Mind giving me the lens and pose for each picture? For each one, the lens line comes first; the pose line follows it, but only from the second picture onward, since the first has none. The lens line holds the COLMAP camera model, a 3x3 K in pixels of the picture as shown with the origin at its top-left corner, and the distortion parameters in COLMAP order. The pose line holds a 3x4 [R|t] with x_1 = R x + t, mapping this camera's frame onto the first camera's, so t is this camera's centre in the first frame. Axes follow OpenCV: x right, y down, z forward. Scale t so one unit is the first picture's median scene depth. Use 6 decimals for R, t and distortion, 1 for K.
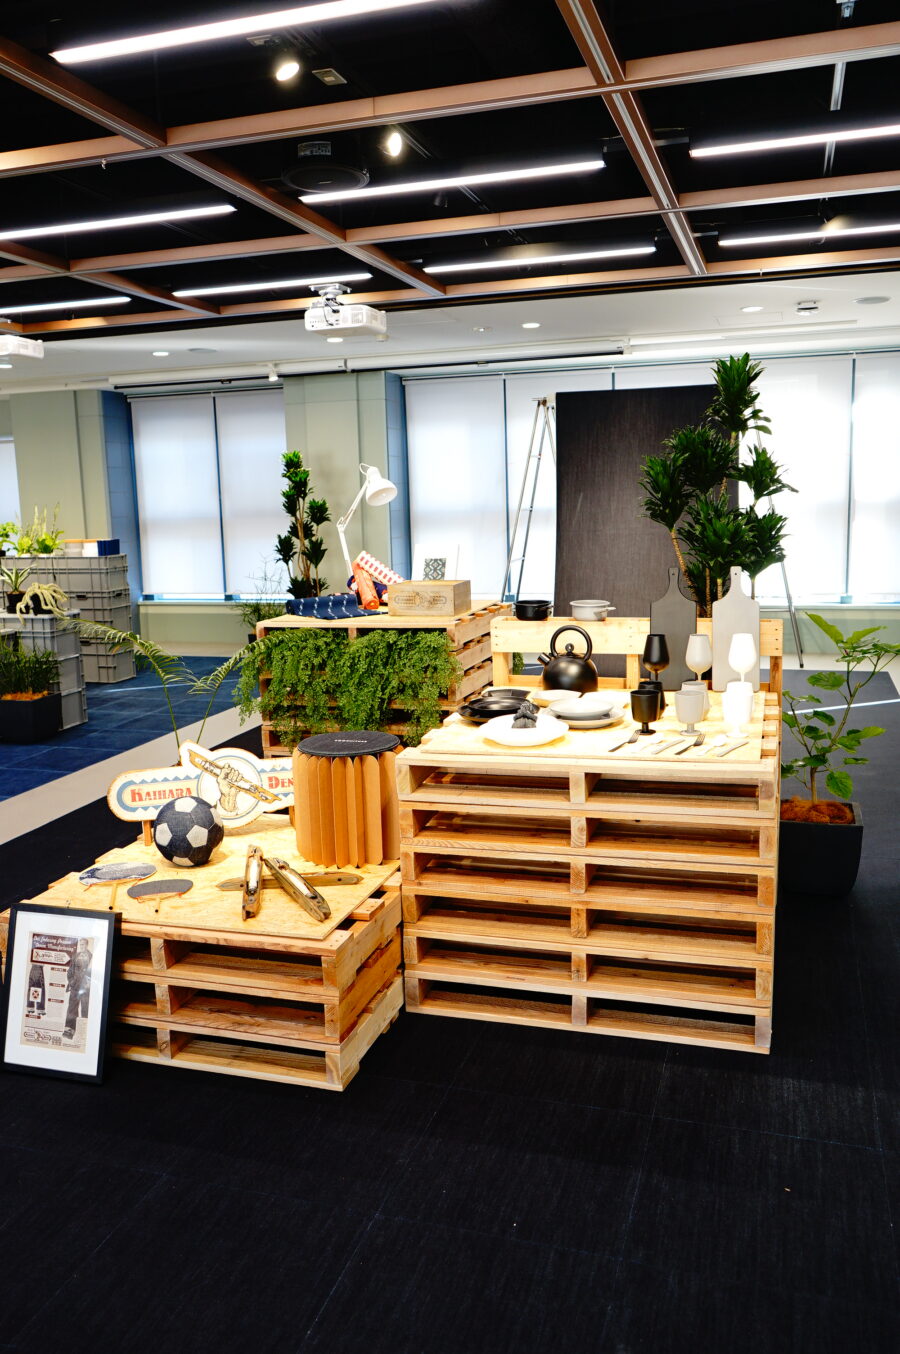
lens RADIAL K [[1068.9, 0, 450.0], [0, 1068.9, 677.0], [0, 0, 1]] dist [-0.007611, -0.000122]
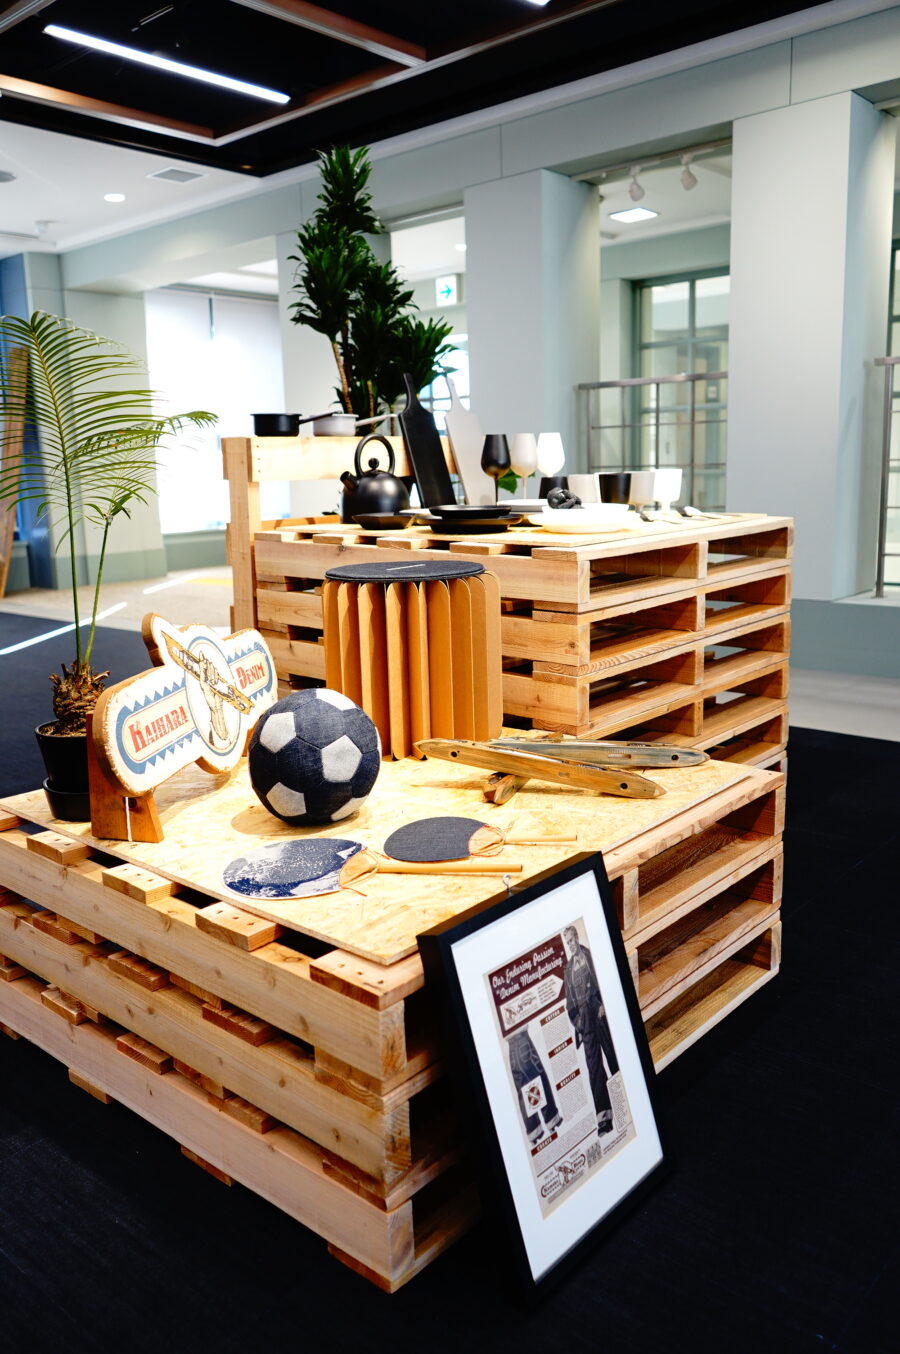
lens RADIAL K [[1069.3, 0, 427.4], [0, 1069.3, 676.9], [0, 0, 1]] dist [-0.006091, 0.000818]
pose [[0.422726, -0.158941, 0.892211, -0.436648], [0.168459, 0.981123, 0.094964, 0.042602], [-0.890463, 0.110157, 0.441522, 0.462328]]
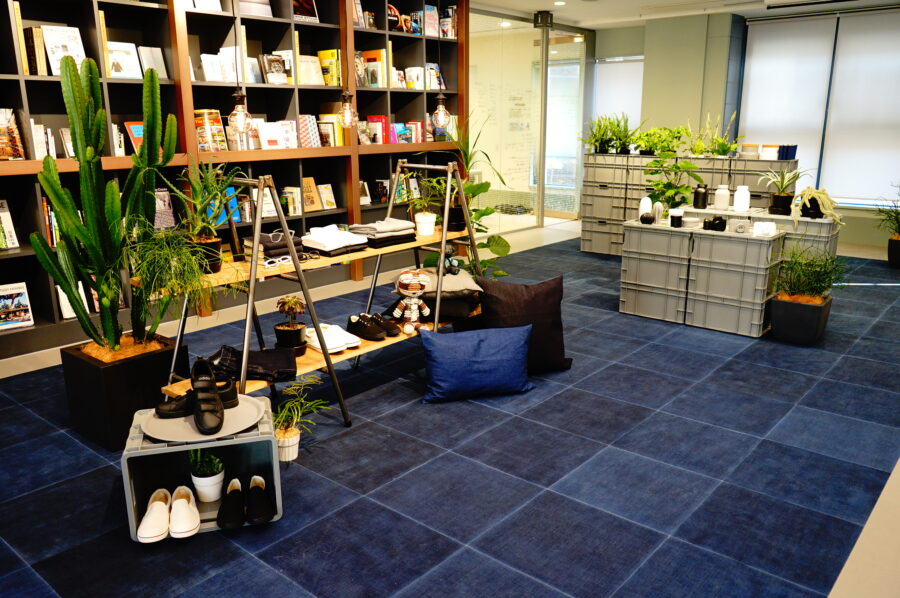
lens RADIAL K [[710.8, 0, 450.0], [0, 710.8, 299.0], [0, 0, 1]] dist [-0.006091, 0.000818]
pose [[0.918324, 0.118883, -0.377555, -0.611162], [-0.085912, 0.990957, 0.103065, -0.030857], [0.386394, -0.062210, 0.920233, 0.330216]]
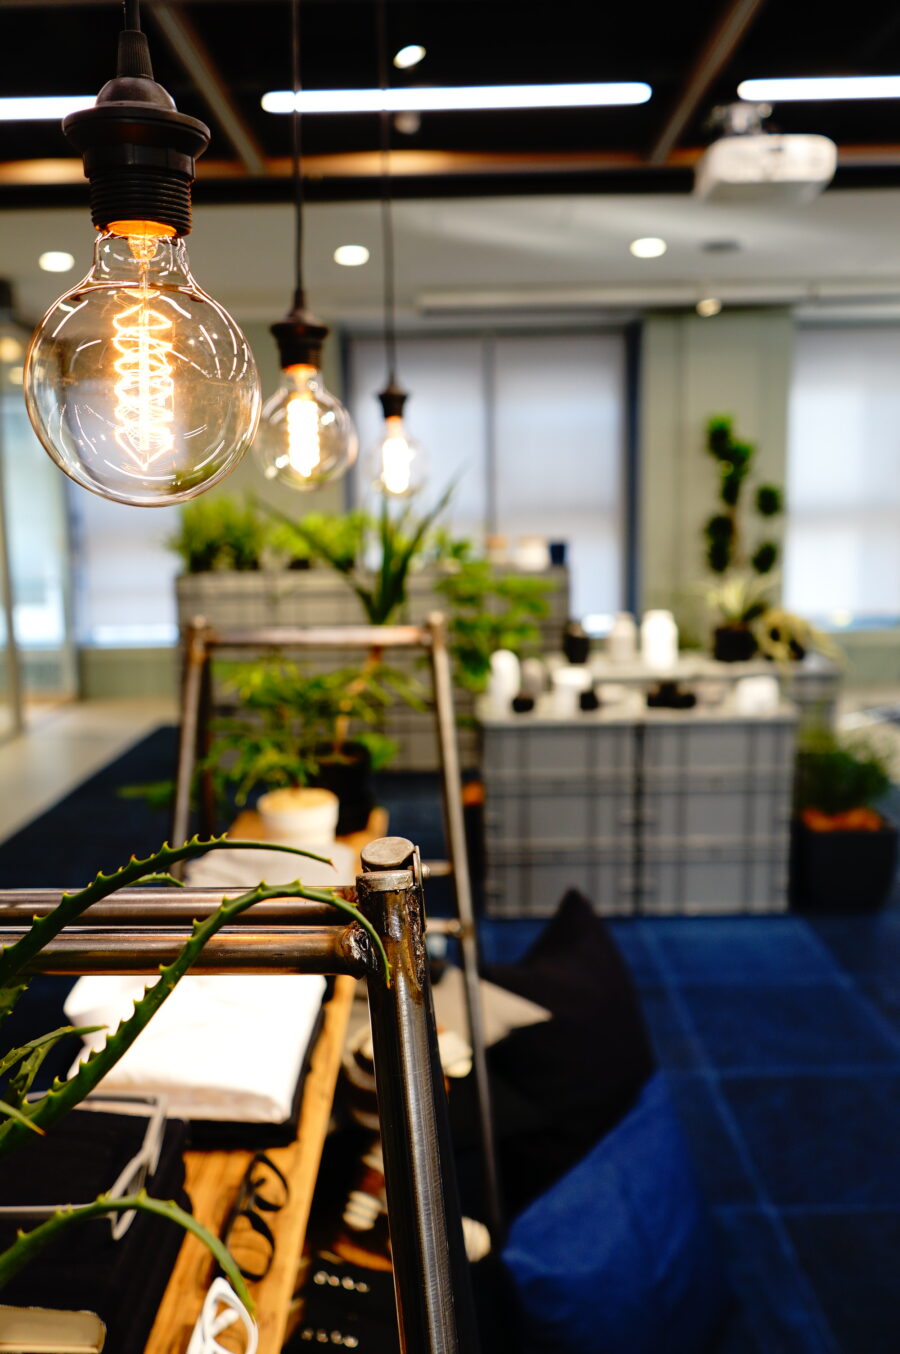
lens RADIAL K [[1068.9, 0, 450.0], [0, 1068.9, 677.0], [0, 0, 1]] dist [-0.007611, -0.000122]
pose [[0.958373, -0.041215, 0.282529, -0.992995], [0.046999, 0.998801, -0.013722, -0.073909], [-0.281624, 0.026429, 0.959161, 0.739235]]
